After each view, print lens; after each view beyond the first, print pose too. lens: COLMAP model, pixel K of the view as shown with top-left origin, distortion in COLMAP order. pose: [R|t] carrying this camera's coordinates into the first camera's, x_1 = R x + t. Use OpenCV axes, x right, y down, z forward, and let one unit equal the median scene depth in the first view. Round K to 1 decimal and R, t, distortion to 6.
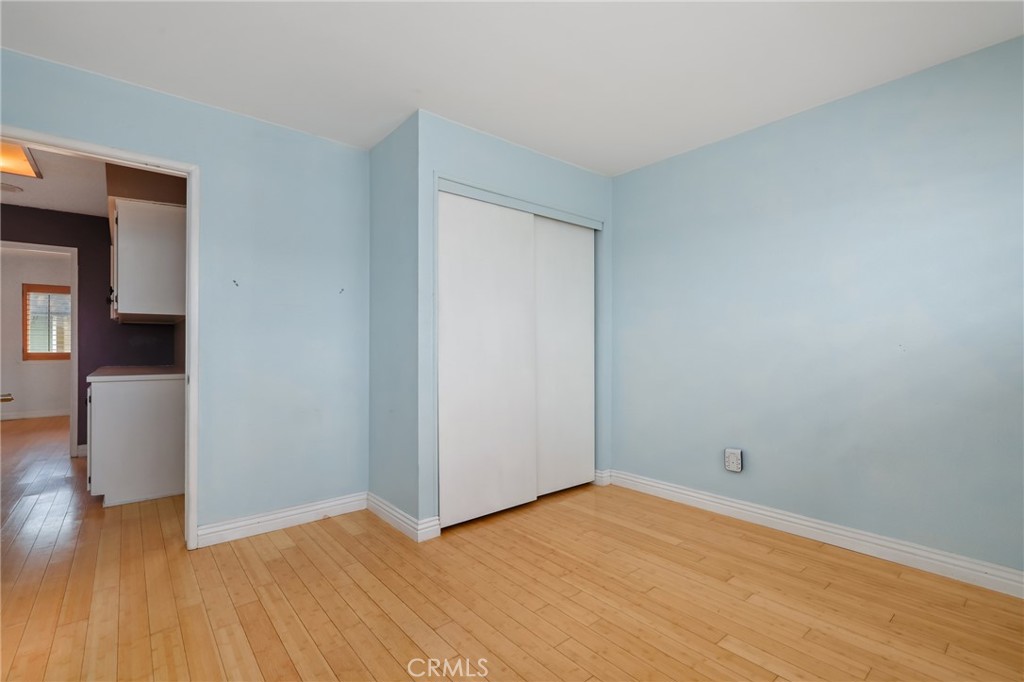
lens RADIAL K [[465.9, 0, 518.9], [0, 465.9, 344.3], [0, 0, 1]] dist [0.000491, -0.000686]
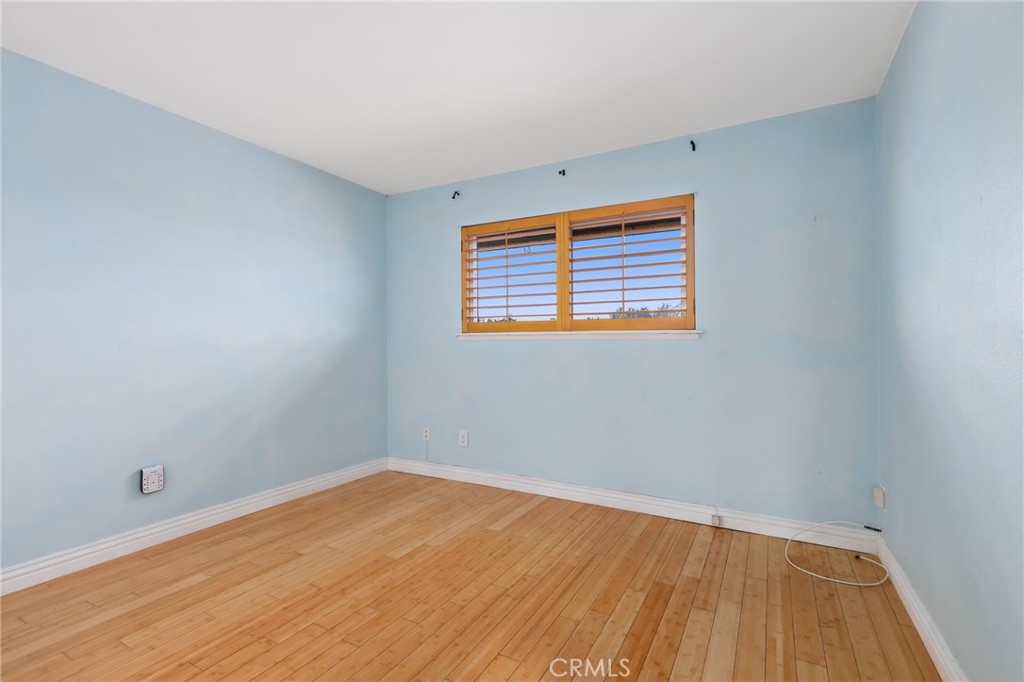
lens RADIAL K [[465.9, 0, 518.5], [0, 465.9, 340.5], [0, 0, 1]] dist [0.000491, -0.000686]
pose [[-0.362389, 0.010975, 0.931962, -0.707707], [0.001361, 0.999936, -0.011246, 0.000331], [-0.932026, -0.002807, -0.362381, 0.806086]]
